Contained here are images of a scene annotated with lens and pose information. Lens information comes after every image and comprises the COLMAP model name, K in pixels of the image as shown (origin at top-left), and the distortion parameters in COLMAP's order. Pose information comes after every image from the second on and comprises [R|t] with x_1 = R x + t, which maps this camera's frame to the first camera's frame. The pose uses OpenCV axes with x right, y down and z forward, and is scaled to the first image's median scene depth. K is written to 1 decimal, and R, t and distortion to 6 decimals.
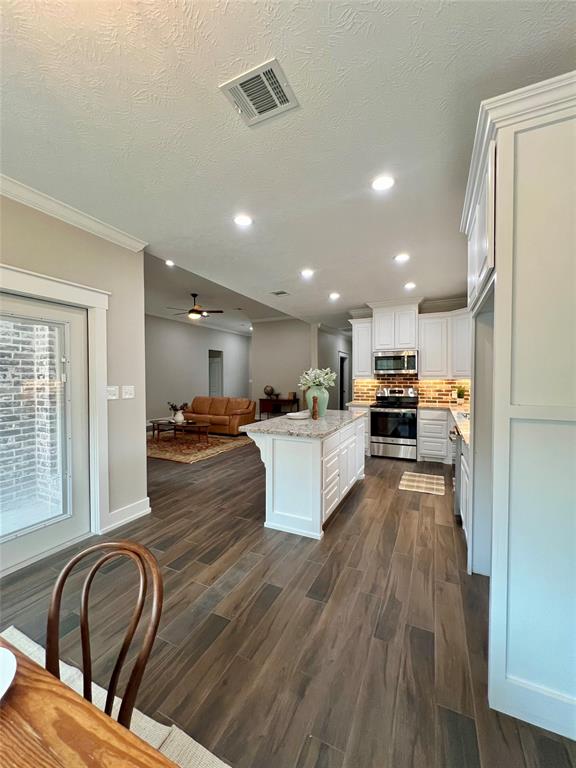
lens RADIAL K [[307.2, 0, 289.1], [0, 307.2, 383.1], [0, 0, 1]] dist [-0.001428, -0.000367]
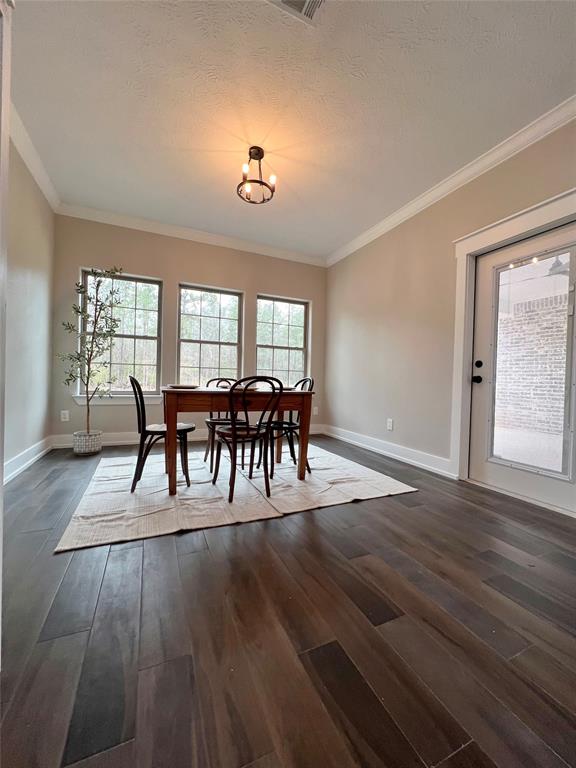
lens RADIAL K [[307.2, 0, 286.9], [0, 307.2, 383.0], [0, 0, 1]] dist [-0.001428, -0.000367]
pose [[-0.651229, -0.008884, -0.758829, 0.195654], [-0.040242, 0.998929, 0.022841, 0.097177], [0.757814, 0.045411, -0.650889, 0.485498]]
